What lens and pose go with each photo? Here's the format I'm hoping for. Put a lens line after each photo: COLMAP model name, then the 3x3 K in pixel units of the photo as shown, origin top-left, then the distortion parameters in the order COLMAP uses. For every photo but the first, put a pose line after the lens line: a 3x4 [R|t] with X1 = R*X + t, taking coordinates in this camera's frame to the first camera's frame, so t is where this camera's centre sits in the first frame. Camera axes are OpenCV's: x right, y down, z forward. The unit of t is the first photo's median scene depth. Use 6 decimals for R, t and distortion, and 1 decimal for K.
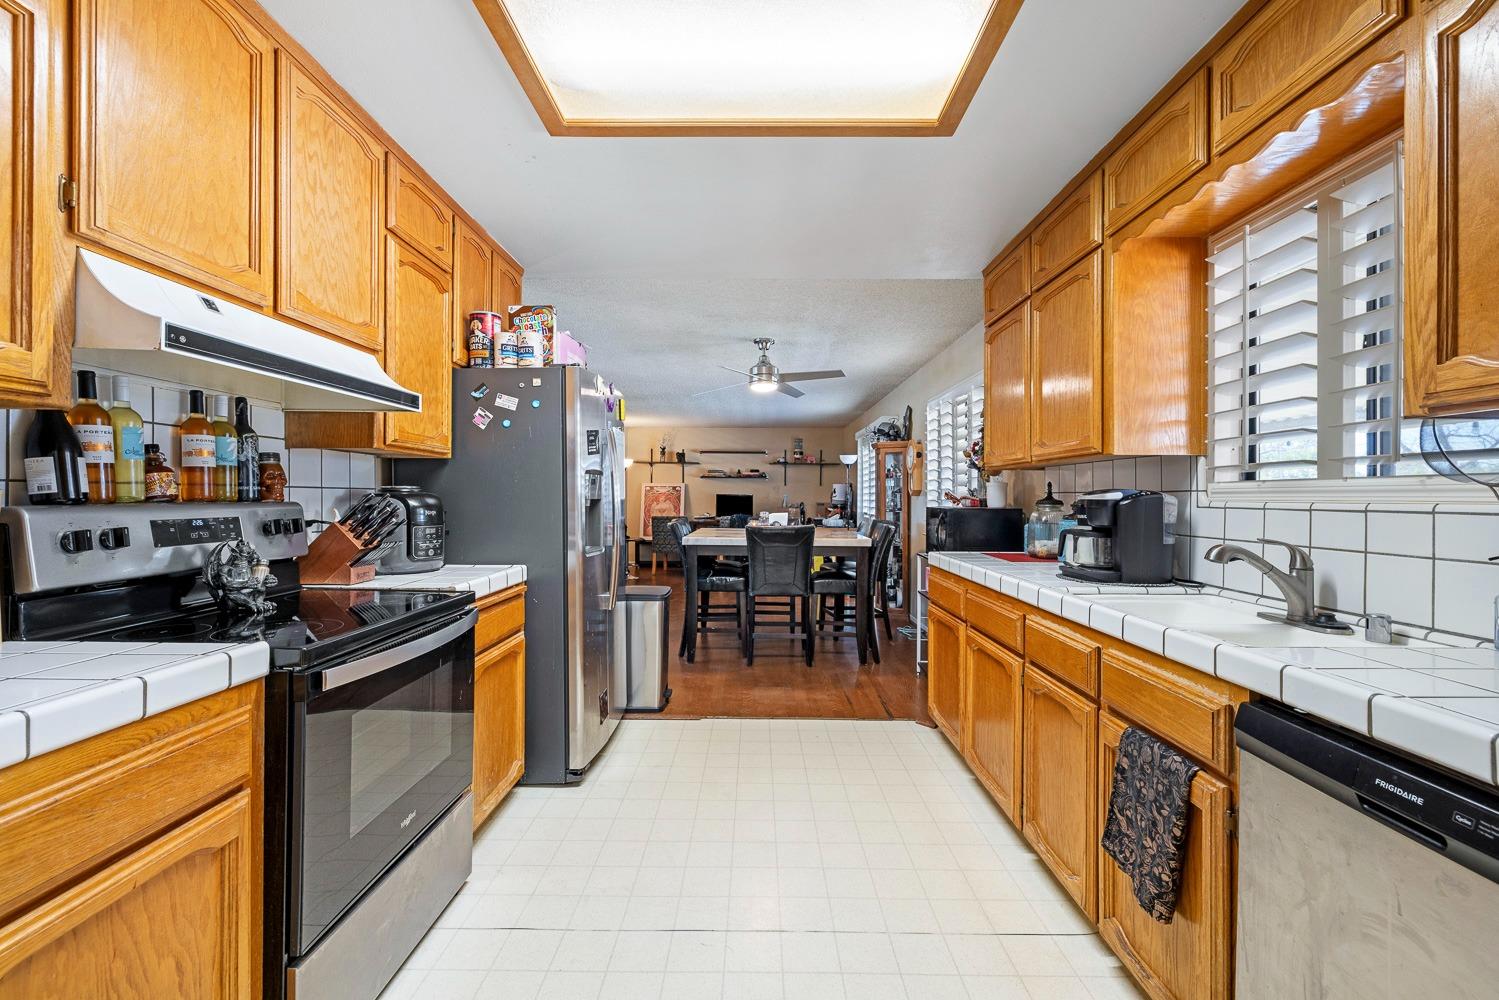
lens RADIAL K [[636.9, 0, 749.7], [0, 636.9, 487.3], [0, 0, 1]] dist [0.000084, -0.000237]
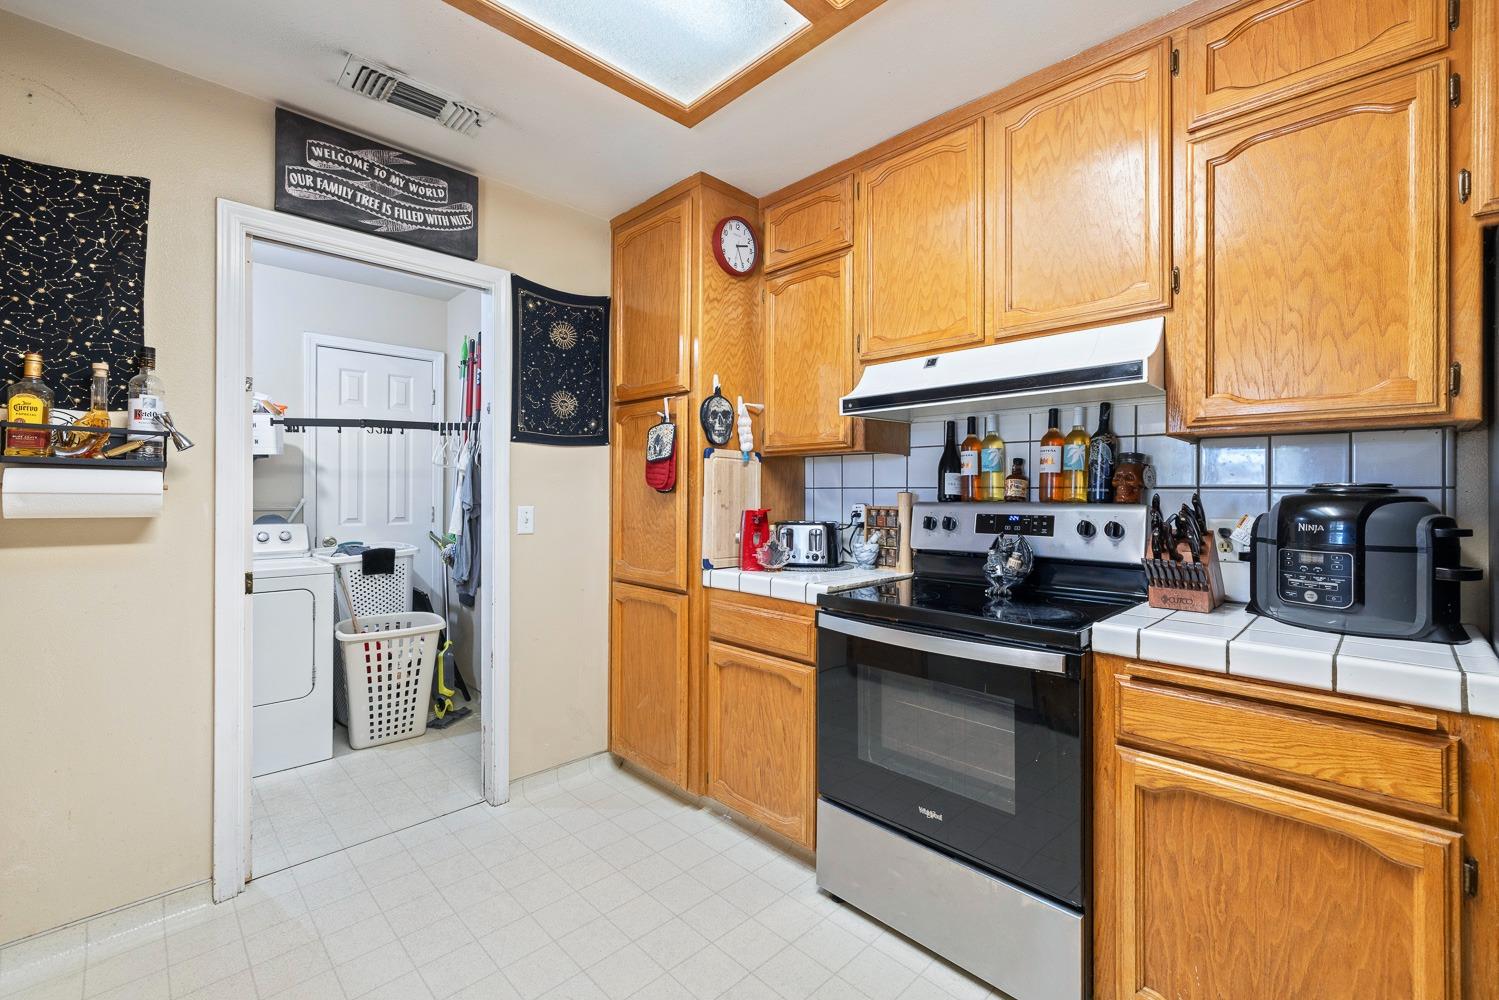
lens RADIAL K [[636.9, 0, 749.7], [0, 636.9, 487.3], [0, 0, 1]] dist [0.000084, -0.000237]
pose [[-0.706886, -0.012496, -0.707217, 0.378834], [0.002282, 0.999798, -0.019947, 0.017436], [0.707323, -0.015714, -0.706715, 1.446392]]
